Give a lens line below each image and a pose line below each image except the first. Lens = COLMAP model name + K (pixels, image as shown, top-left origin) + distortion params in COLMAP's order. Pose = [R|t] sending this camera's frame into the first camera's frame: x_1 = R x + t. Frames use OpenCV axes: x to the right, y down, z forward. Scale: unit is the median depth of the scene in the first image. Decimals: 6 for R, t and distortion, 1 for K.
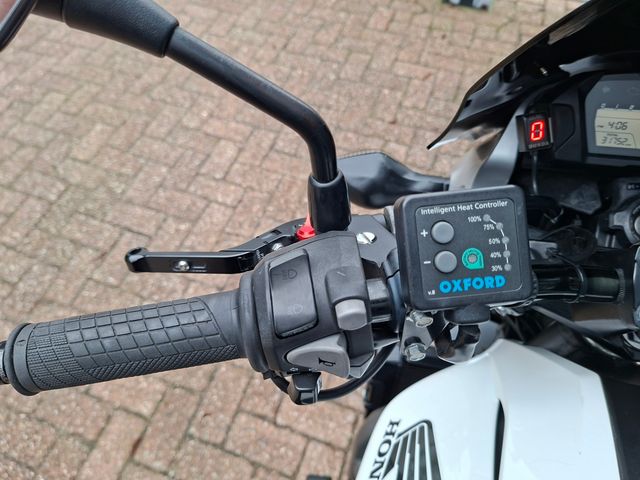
lens RADIAL K [[453.1, 0, 320.7], [0, 453.1, 242.2], [0, 0, 1]] dist [0.009761, -0.027642]
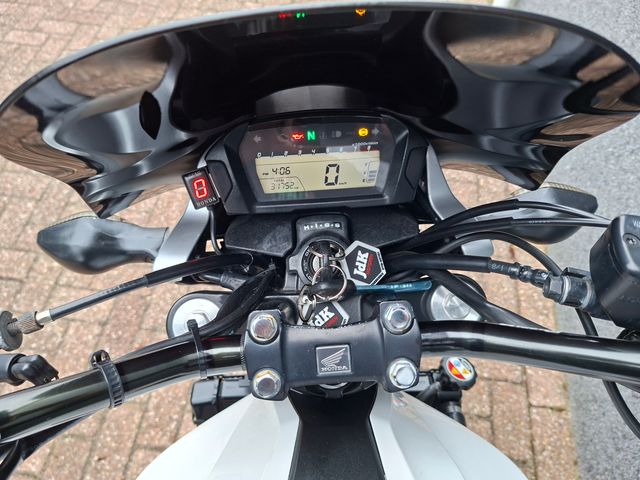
lens RADIAL K [[453.1, 0, 321.6], [0, 453.1, 237.1], [0, 0, 1]] dist [0.009761, -0.027642]
pose [[0.978673, -0.162787, 0.125298, 0.156189], [0.160493, 0.986632, 0.028254, -0.033247], [-0.128222, -0.007542, 0.991717, -0.003835]]
